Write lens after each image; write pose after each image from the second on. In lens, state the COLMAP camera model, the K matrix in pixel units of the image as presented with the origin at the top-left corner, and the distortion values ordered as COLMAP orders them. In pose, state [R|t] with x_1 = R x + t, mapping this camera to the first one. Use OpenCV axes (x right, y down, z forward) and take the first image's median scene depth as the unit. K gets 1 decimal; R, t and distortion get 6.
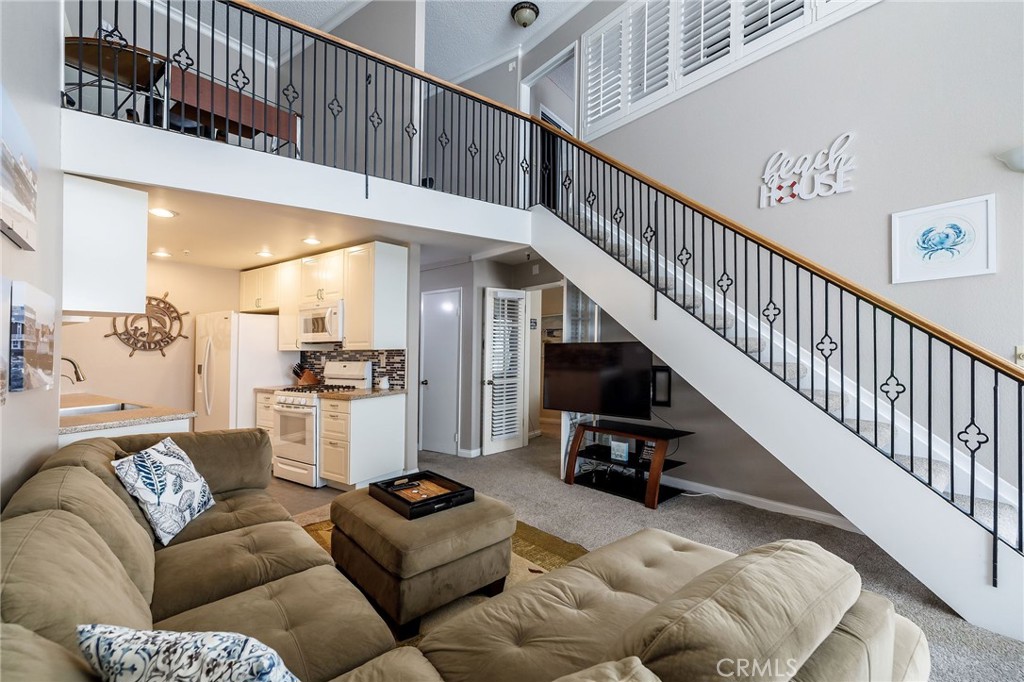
lens RADIAL K [[442.4, 0, 529.0], [0, 442.4, 338.3], [0, 0, 1]] dist [0.003337, 0.000368]
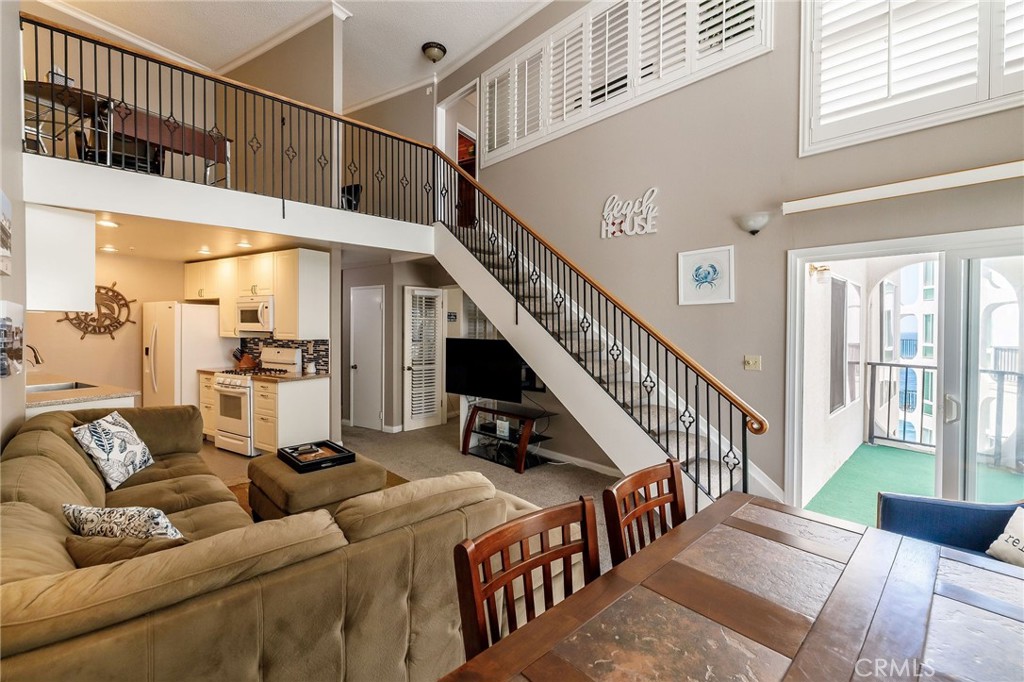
lens RADIAL K [[436.7, 0, 512.0], [0, 436.7, 341.0], [0, 0, 1]] dist [0.001984, 0.000257]
pose [[0.998631, 0.021682, 0.047603, 0.189151], [-0.023892, 0.998640, 0.046350, -0.046806], [-0.046533, -0.047424, 0.997790, -0.216872]]
